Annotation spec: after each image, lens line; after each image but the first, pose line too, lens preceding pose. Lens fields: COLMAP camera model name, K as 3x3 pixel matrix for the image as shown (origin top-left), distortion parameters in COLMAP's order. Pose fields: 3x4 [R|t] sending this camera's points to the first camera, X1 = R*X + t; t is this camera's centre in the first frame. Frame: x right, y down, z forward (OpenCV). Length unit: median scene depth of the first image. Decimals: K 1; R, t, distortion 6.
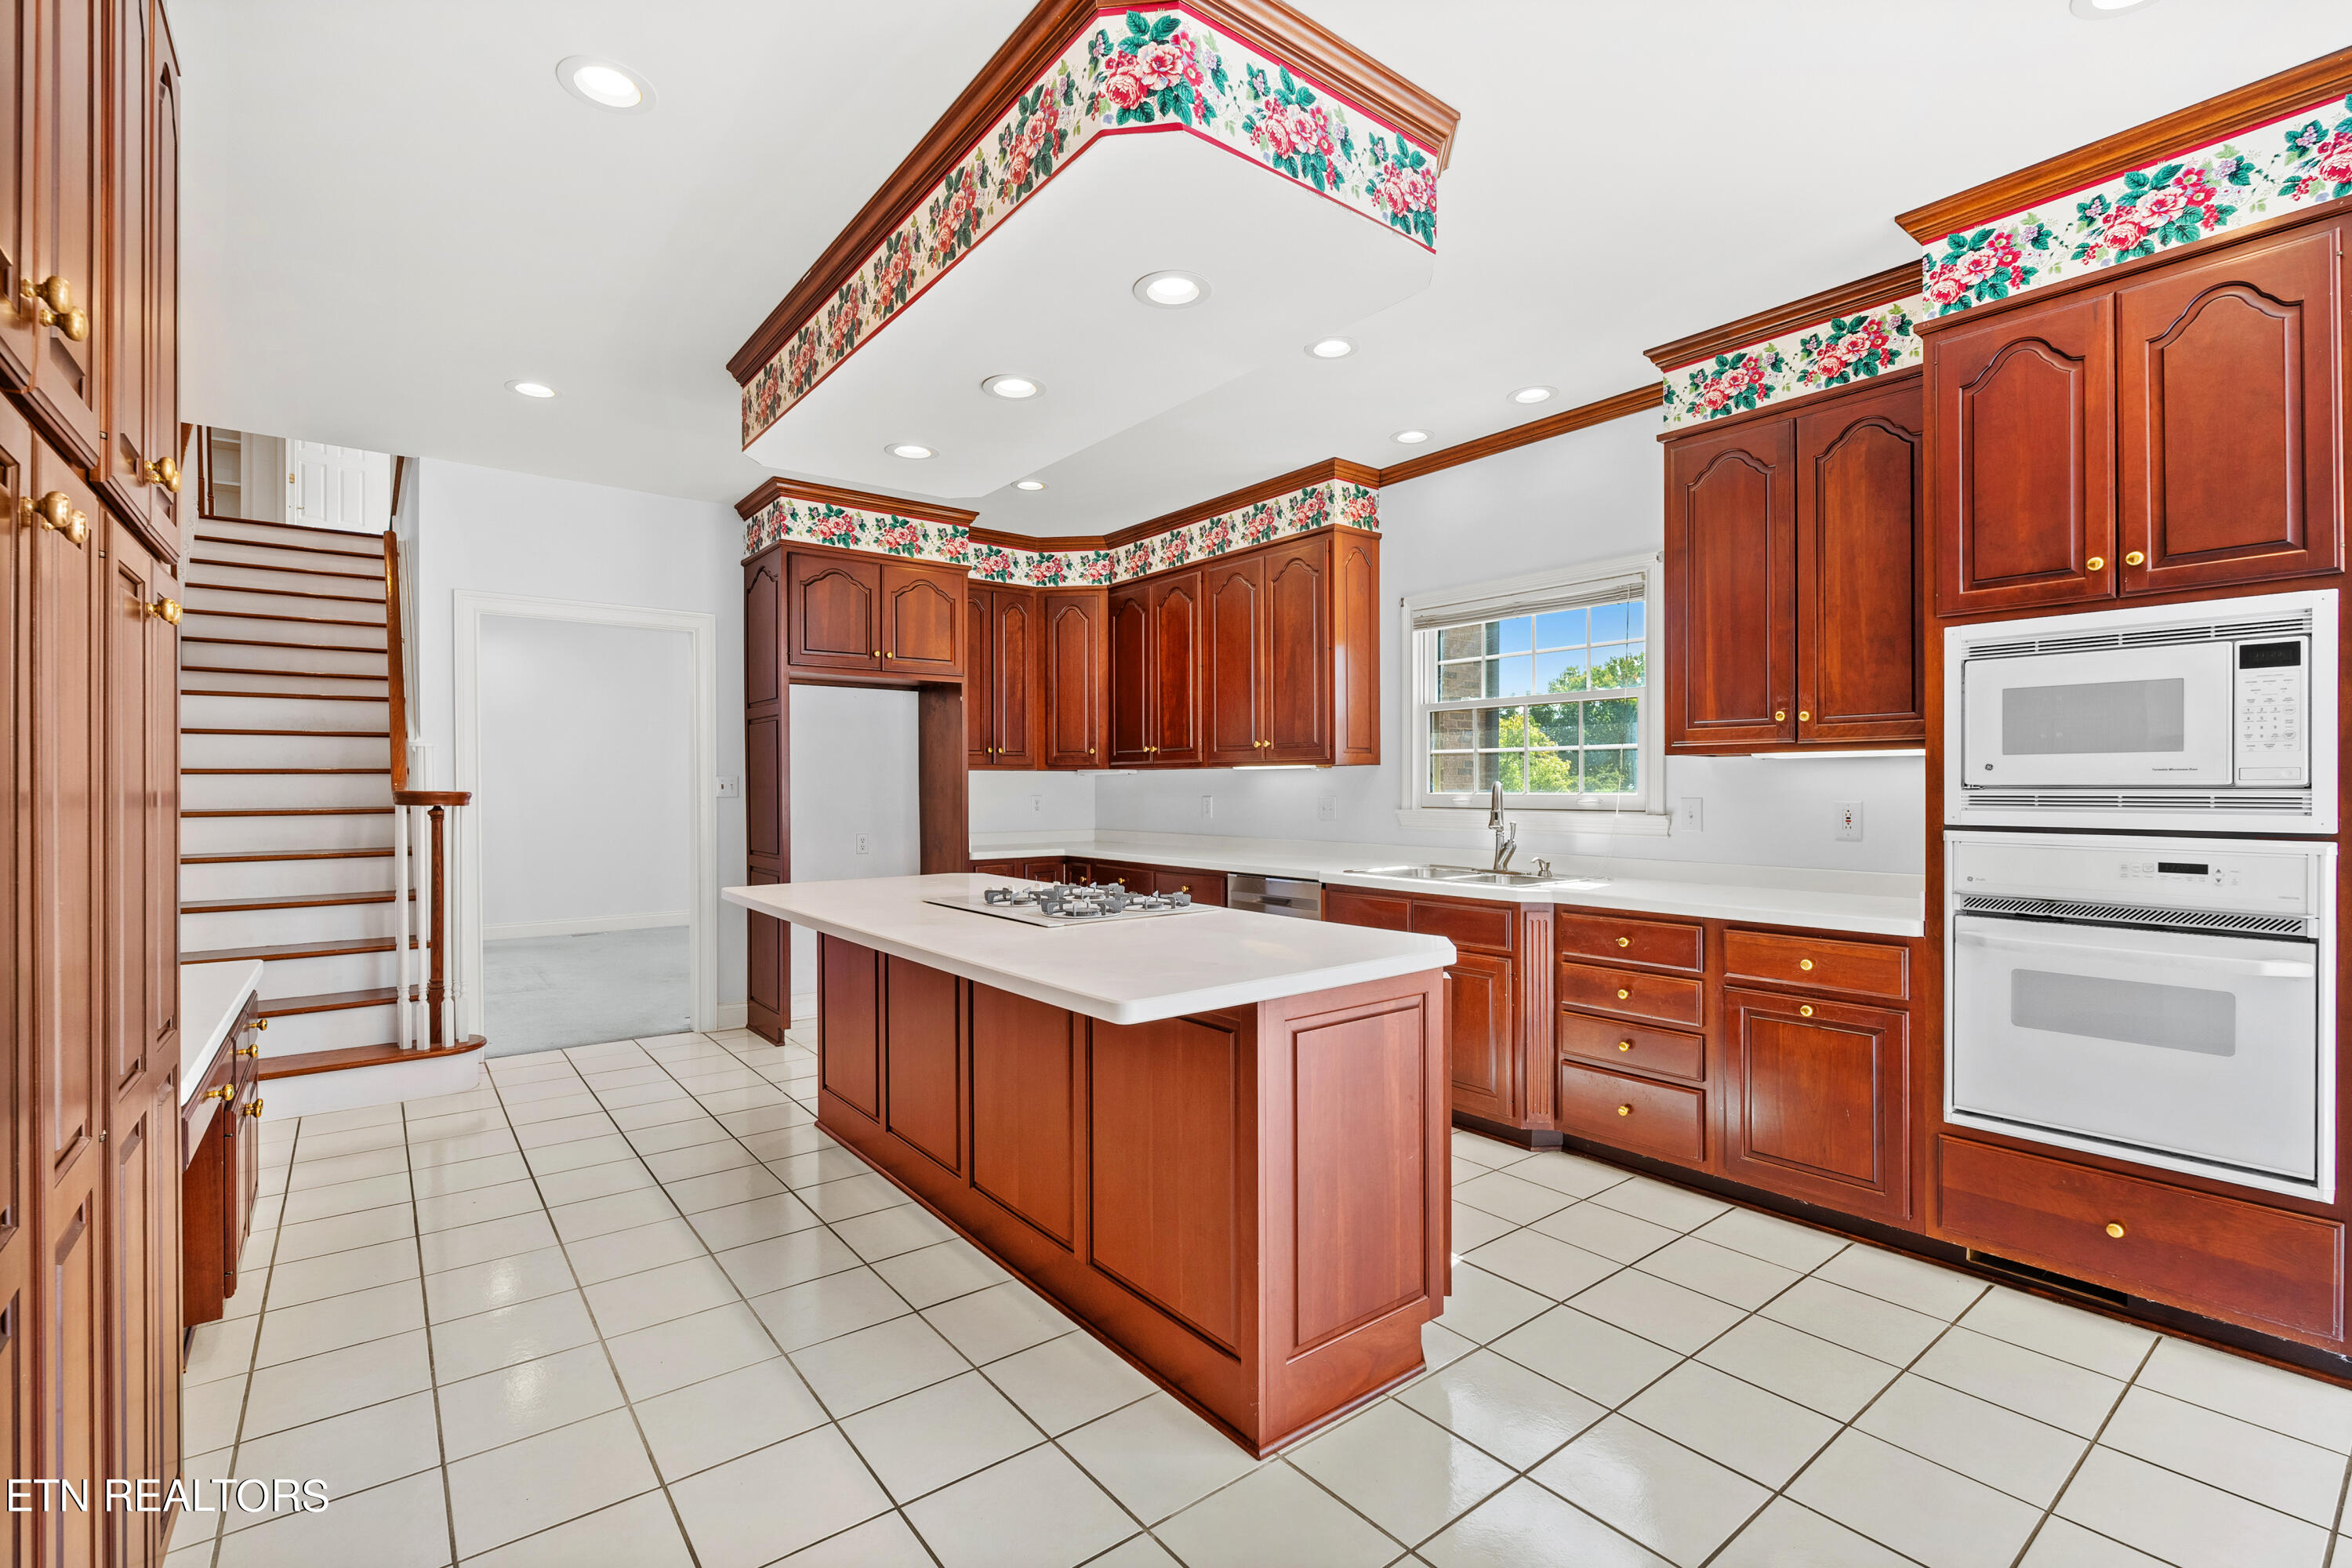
lens RADIAL K [[1054.0, 0, 1184.8], [0, 1054.0, 787.1], [0, 0, 1]] dist [-0.004656, 0.000496]
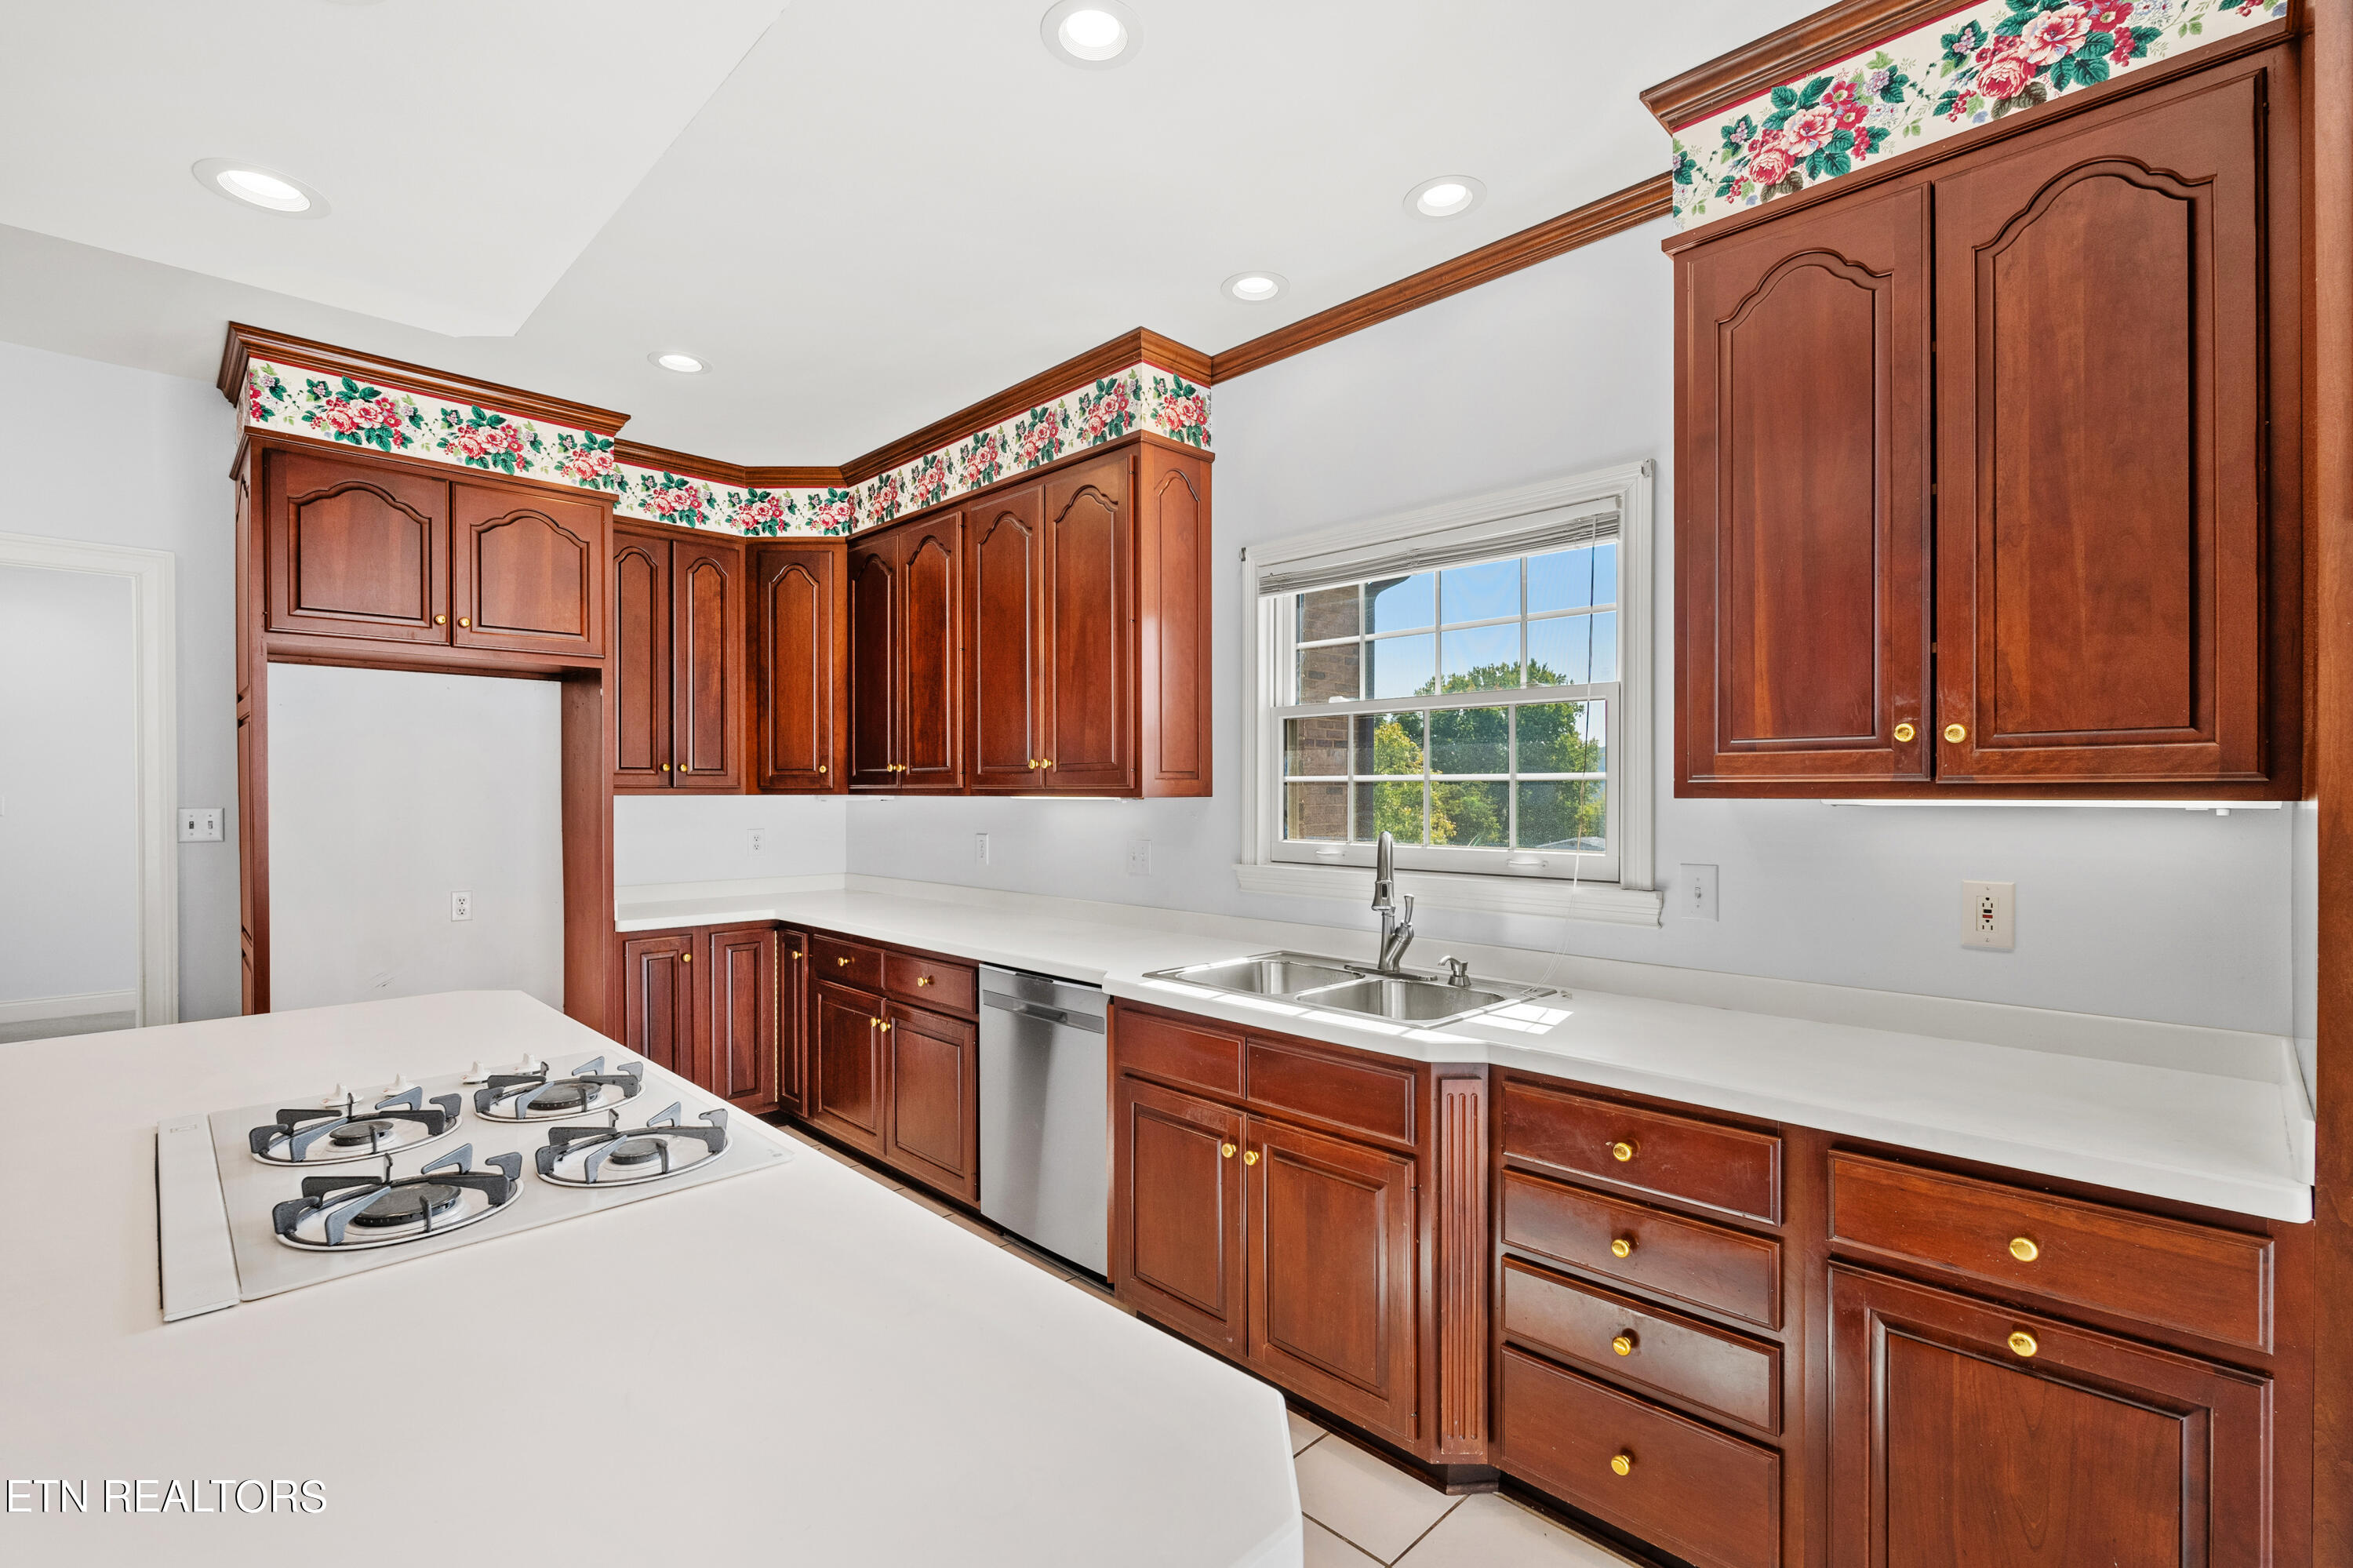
lens RADIAL K [[1054.5, 0, 1186.8], [0, 1054.5, 788.9], [0, 0, 1]] dist [-0.004656, 0.000496]
pose [[0.992838, 0.002546, 0.119440, 0.092055], [-0.002125, 0.999991, -0.003656, -0.024331], [-0.119449, 0.003376, 0.992835, 0.344354]]
